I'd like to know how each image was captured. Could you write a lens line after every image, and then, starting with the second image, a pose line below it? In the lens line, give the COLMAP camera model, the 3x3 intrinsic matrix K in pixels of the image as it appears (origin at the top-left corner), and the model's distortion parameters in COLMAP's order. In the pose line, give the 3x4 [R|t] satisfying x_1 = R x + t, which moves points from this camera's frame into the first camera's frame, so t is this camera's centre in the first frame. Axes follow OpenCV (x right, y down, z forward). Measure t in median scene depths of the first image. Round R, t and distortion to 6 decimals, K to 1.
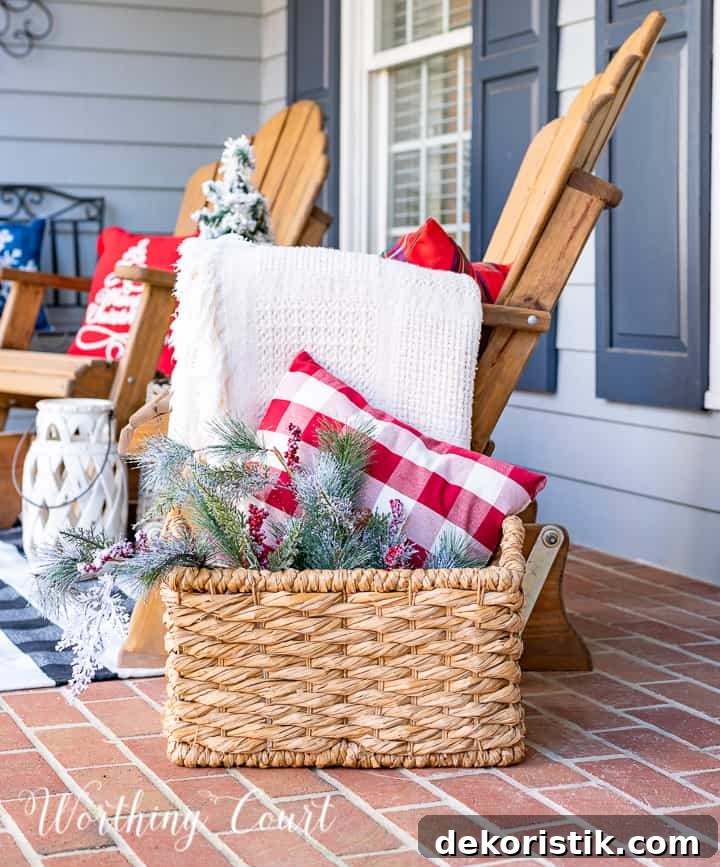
lens RADIAL K [[1725.1, 0, 358.1], [0, 1725.1, 313.8], [0, 0, 1]] dist [-0.013021, 0.364086]
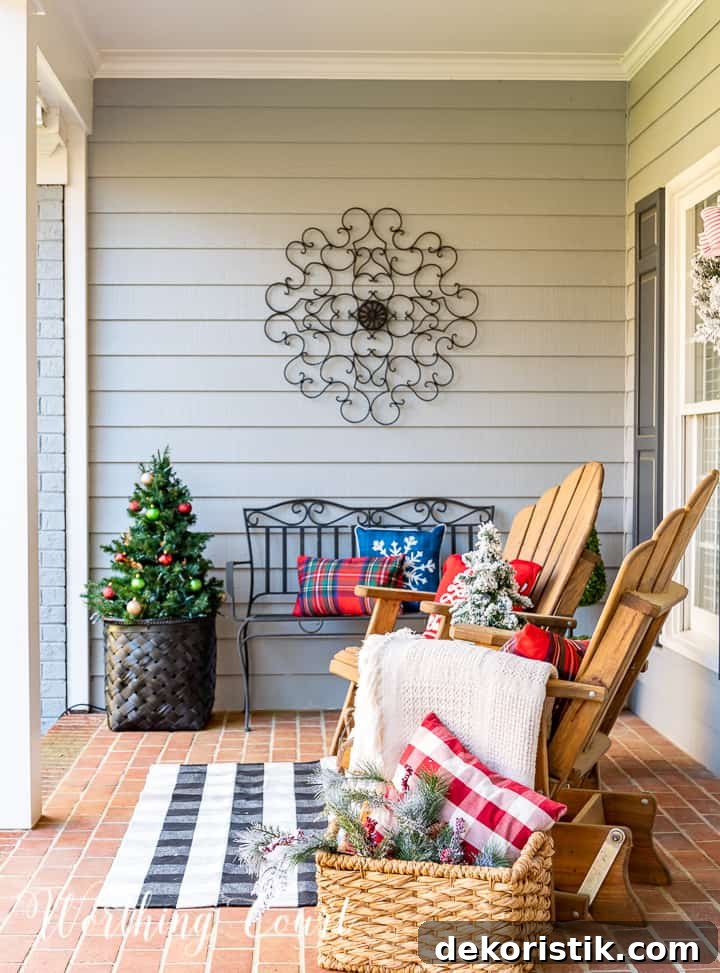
lens RADIAL K [[1614.6, 0, 339.9], [0, 1614.6, 533.7], [0, 0, 1]] dist [-0.026642, -0.158548]
pose [[0.934023, 0.010860, -0.357048, 0.418009], [-0.002216, 0.999695, 0.024608, -0.179654], [0.357206, -0.022193, 0.933762, -0.406140]]
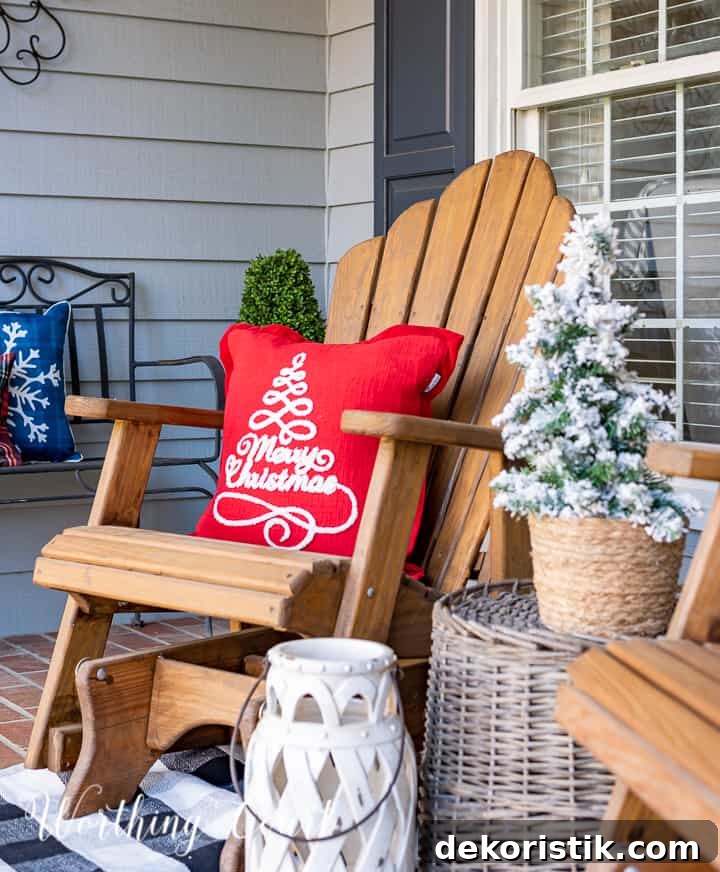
lens RADIAL K [[1735.1, 0, 358.1], [0, 1735.1, 315.6], [0, 0, 1]] dist [-0.013021, 0.364086]
pose [[0.993102, -0.003711, 0.117192, -0.327366], [0.006262, 0.999751, -0.021409, -0.076751], [-0.117083, 0.021995, 0.992879, 0.571207]]
